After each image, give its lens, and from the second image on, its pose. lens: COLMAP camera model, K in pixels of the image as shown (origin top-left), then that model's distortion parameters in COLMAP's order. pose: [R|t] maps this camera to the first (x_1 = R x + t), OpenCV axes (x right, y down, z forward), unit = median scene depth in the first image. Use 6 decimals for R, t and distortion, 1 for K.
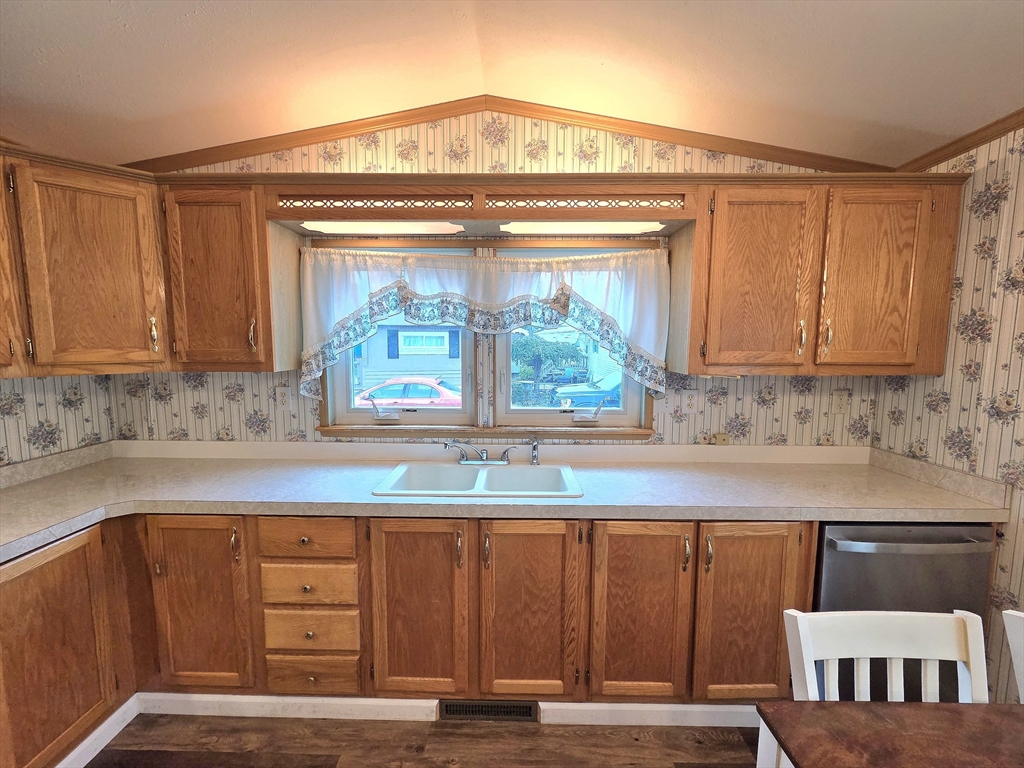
lens RADIAL K [[421.1, 0, 508.7], [0, 421.1, 386.6], [0, 0, 1]] dist [-0.001975, -0.000928]
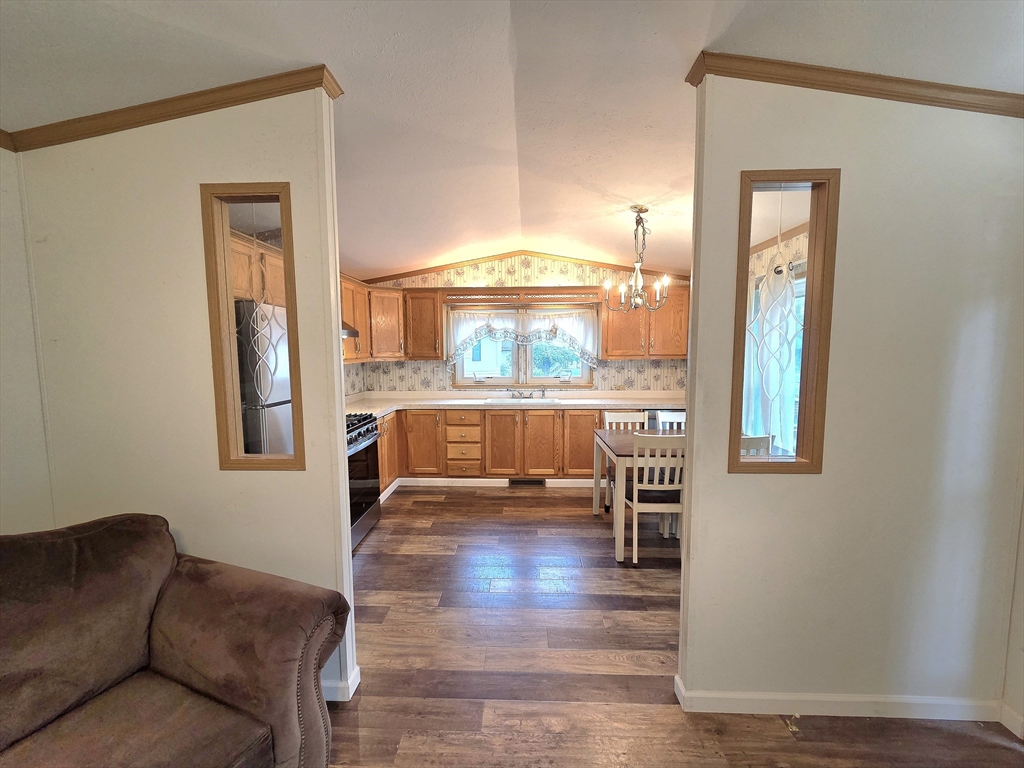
lens RADIAL K [[421.1, 0, 508.7], [0, 421.1, 386.6], [0, 0, 1]] dist [-0.001975, -0.000928]
pose [[0.999697, -0.008653, -0.023050, -0.095317], [0.008393, 0.999901, -0.011314, 0.169715], [0.023146, 0.011117, 0.999670, -1.682684]]
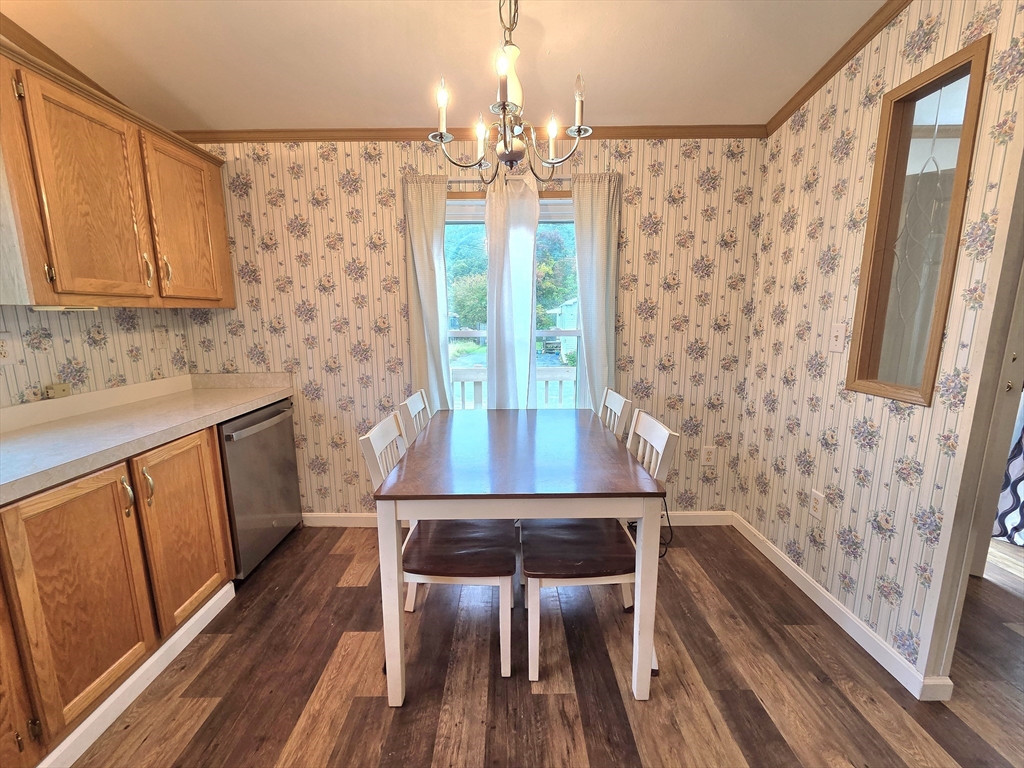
lens RADIAL K [[421.1, 0, 508.7], [0, 421.1, 386.6], [0, 0, 1]] dist [-0.001975, -0.000928]
pose [[-0.021984, -0.170794, 0.985061, -0.407708], [0.106046, 0.979343, 0.172169, 0.083335], [-0.994118, 0.108247, -0.003418, 0.135943]]
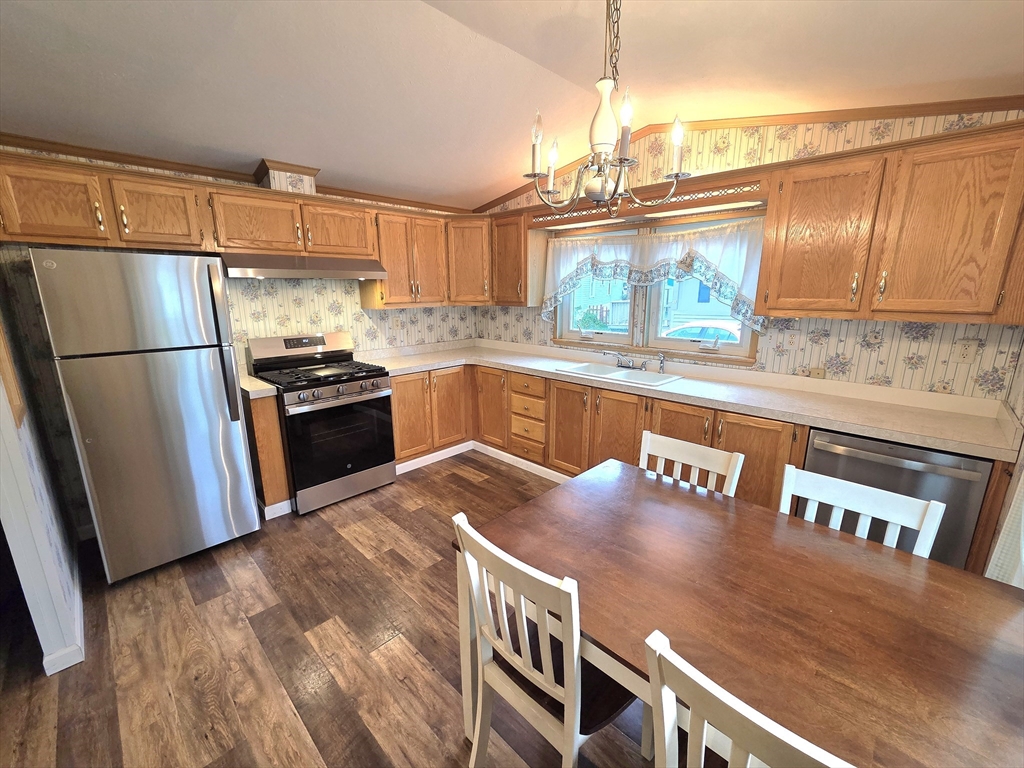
lens RADIAL K [[421.1, 0, 508.7], [0, 421.1, 386.6], [0, 0, 1]] dist [-0.001975, -0.000928]
pose [[0.724384, 0.150680, -0.672729, 0.826543], [-0.061356, 0.986040, 0.154790, 0.037635], [0.686661, -0.070851, 0.723517, -0.572984]]
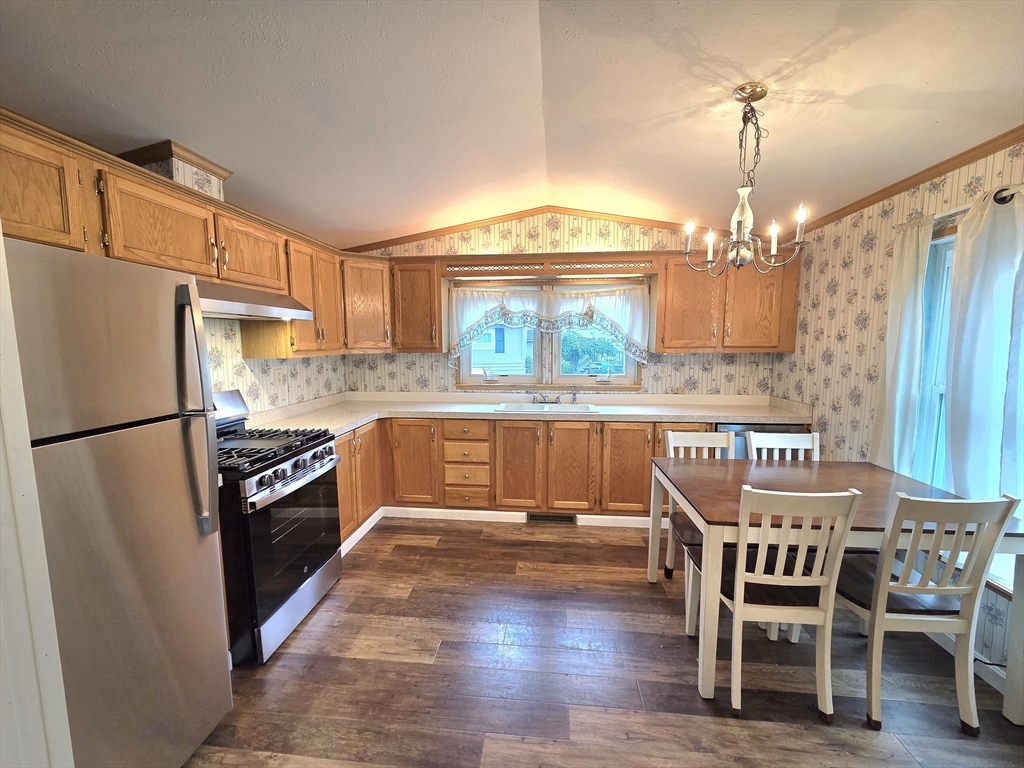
lens RADIAL K [[421.1, 0, 508.7], [0, 421.1, 386.6], [0, 0, 1]] dist [-0.001975, -0.000928]
pose [[0.996267, 0.001667, -0.086307, -0.076040], [-0.000999, 0.999969, 0.007783, 0.114337], [0.086318, -0.007668, 0.996238, -0.998020]]
